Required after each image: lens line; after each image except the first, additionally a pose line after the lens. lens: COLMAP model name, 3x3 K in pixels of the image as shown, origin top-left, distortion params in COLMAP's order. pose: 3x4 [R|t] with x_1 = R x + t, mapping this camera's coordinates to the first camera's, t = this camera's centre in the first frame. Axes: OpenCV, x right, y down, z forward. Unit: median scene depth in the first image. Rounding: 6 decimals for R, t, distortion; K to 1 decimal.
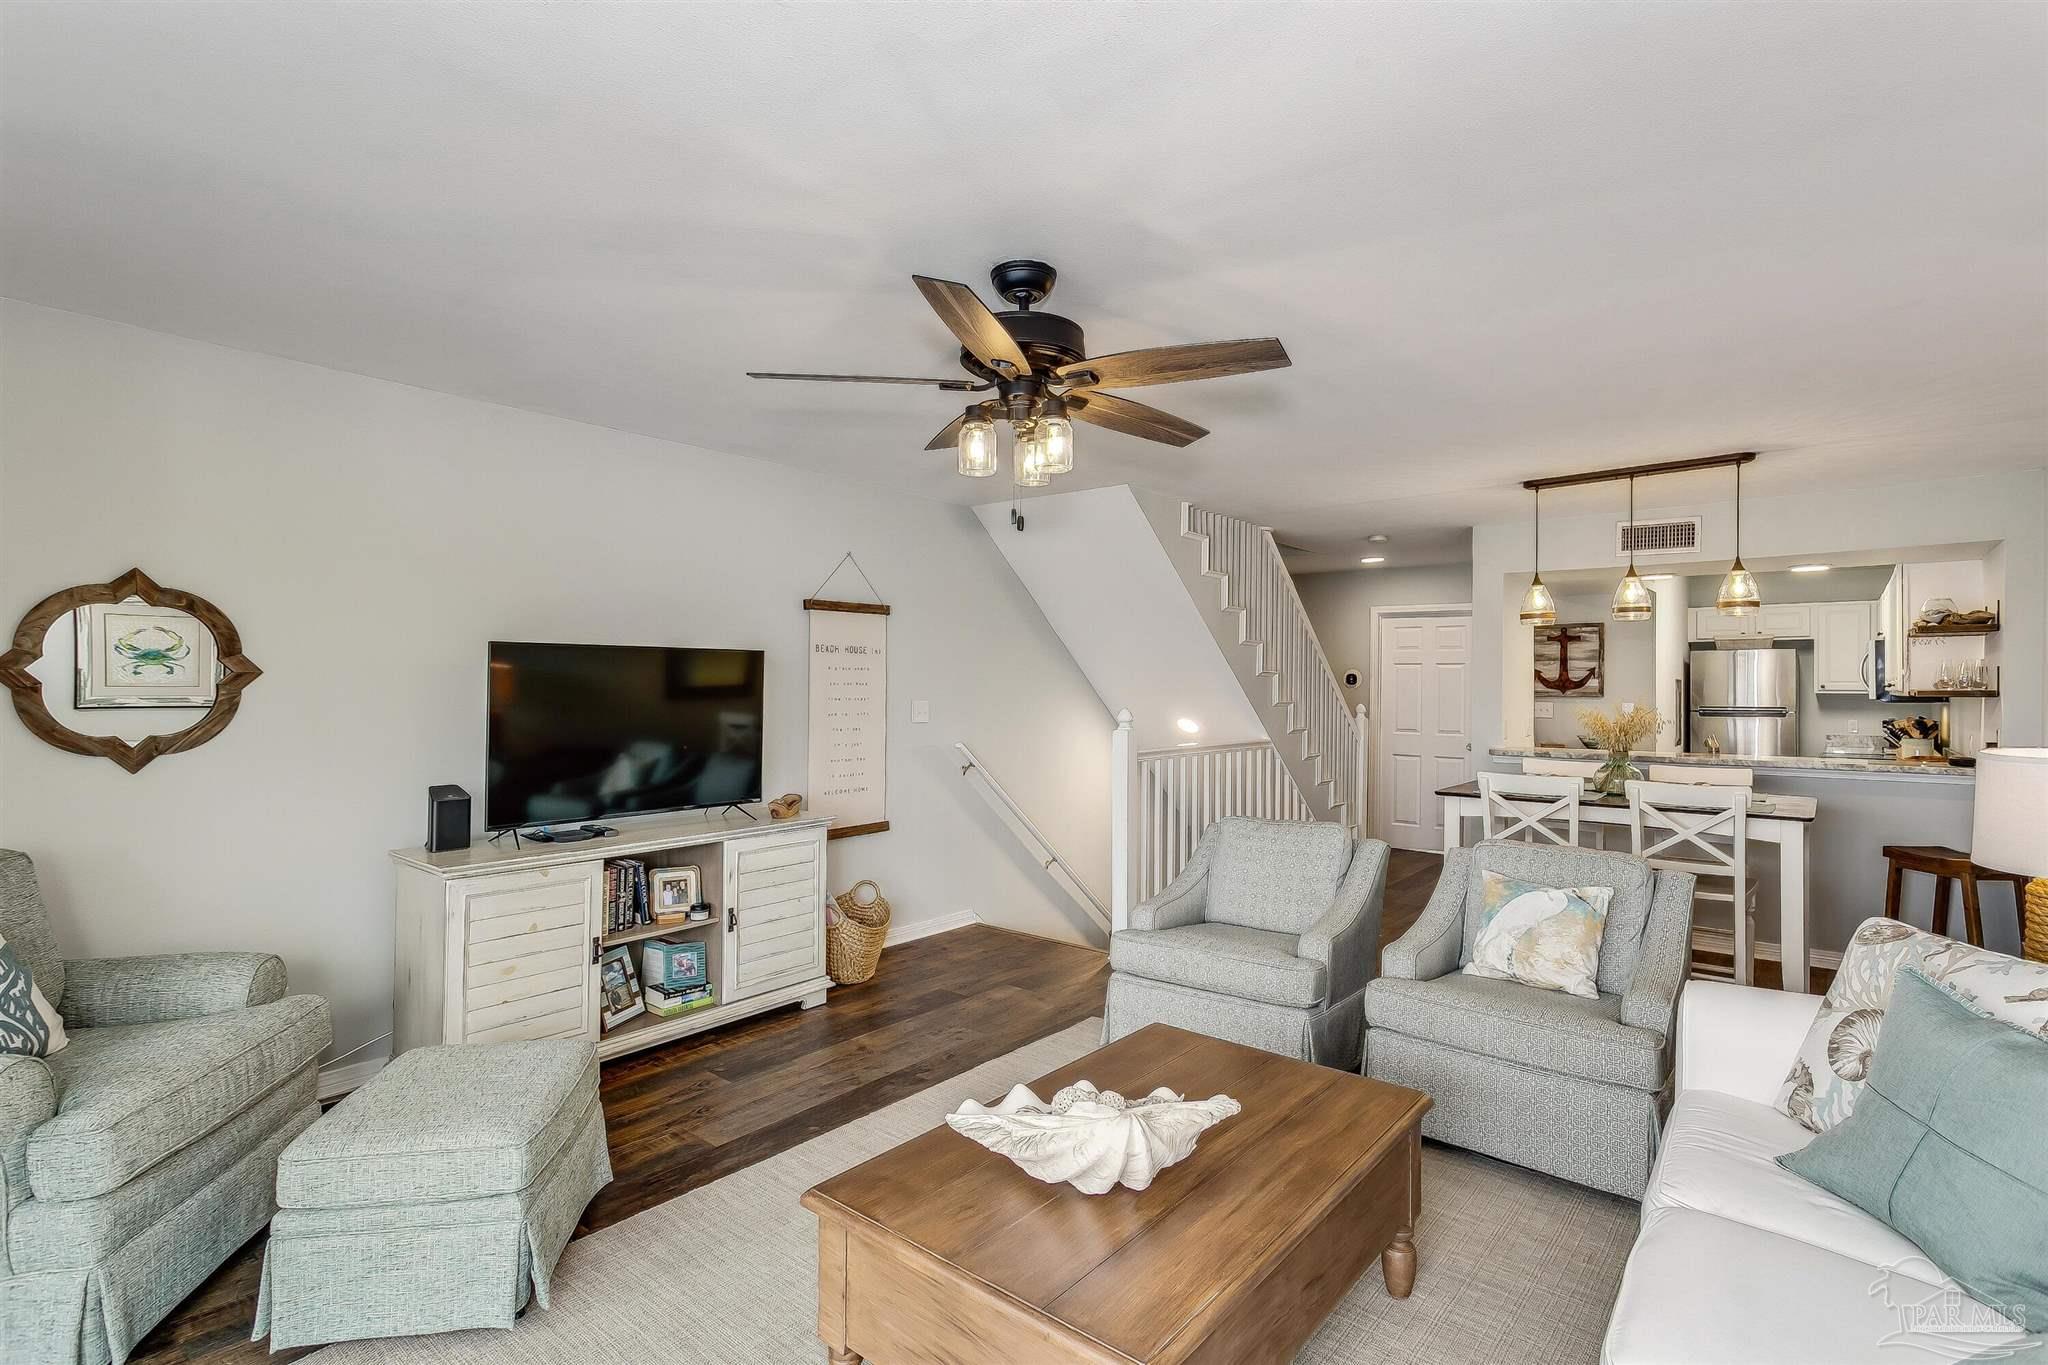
lens RADIAL K [[971.0, 0, 1016.1], [0, 971.0, 682.5], [0, 0, 1]] dist [0.001883, -0.000550]
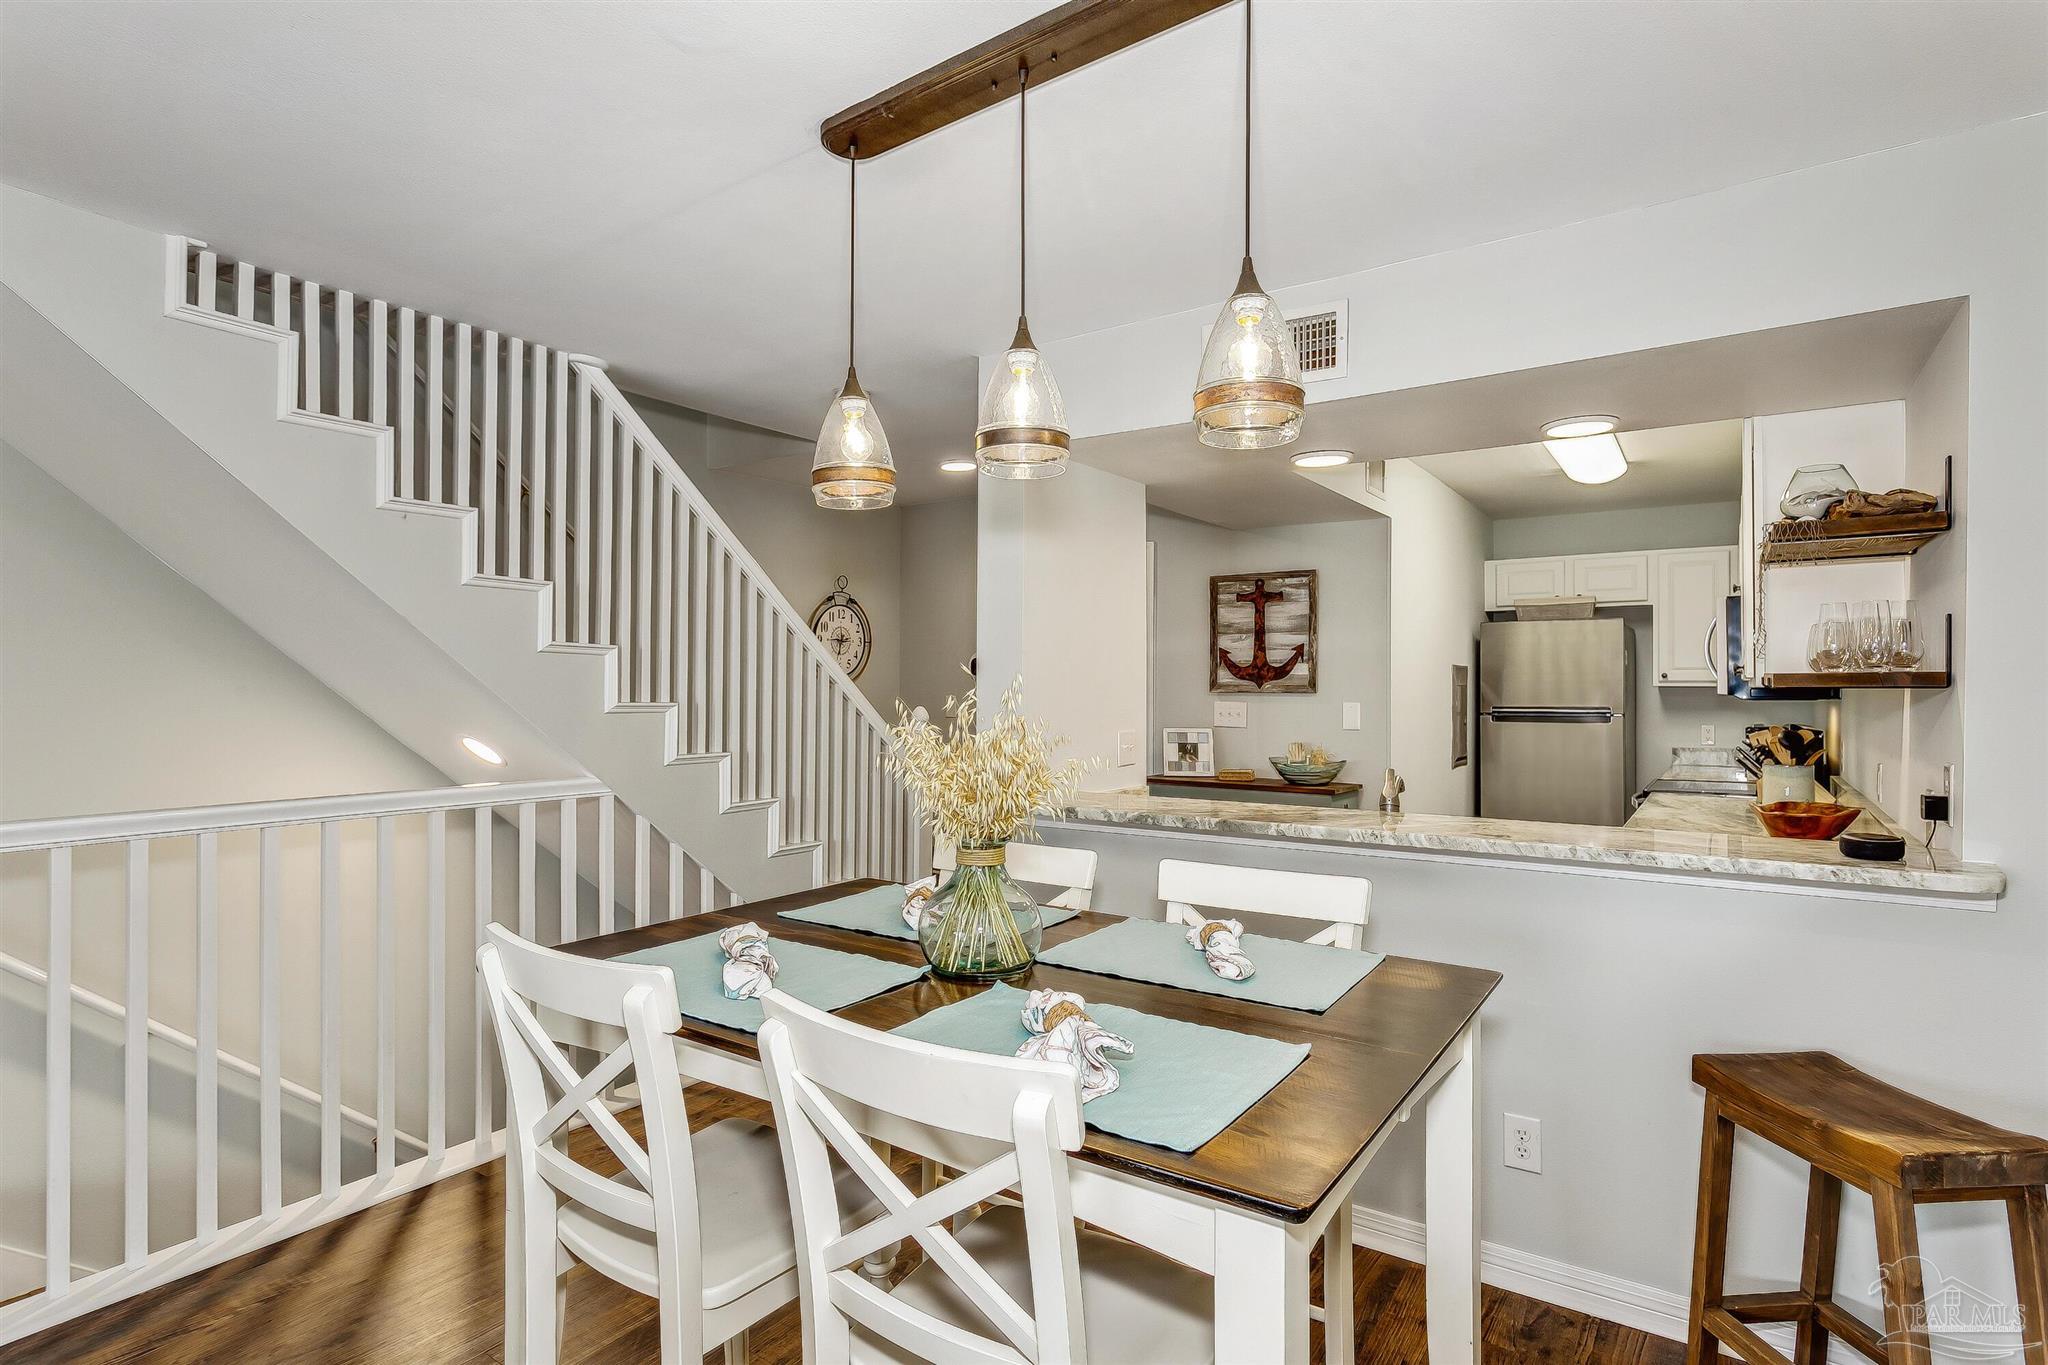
lens RADIAL K [[1022.0, 0, 1027.4], [0, 1022.0, 695.1], [0, 0, 1]] dist [-0.022452, 0.018806]
pose [[0.995889, -0.004726, 0.090459, 0.368137], [0.003545, 0.999906, 0.013213, 0.007268], [-0.090513, -0.012838, 0.995813, 0.384600]]
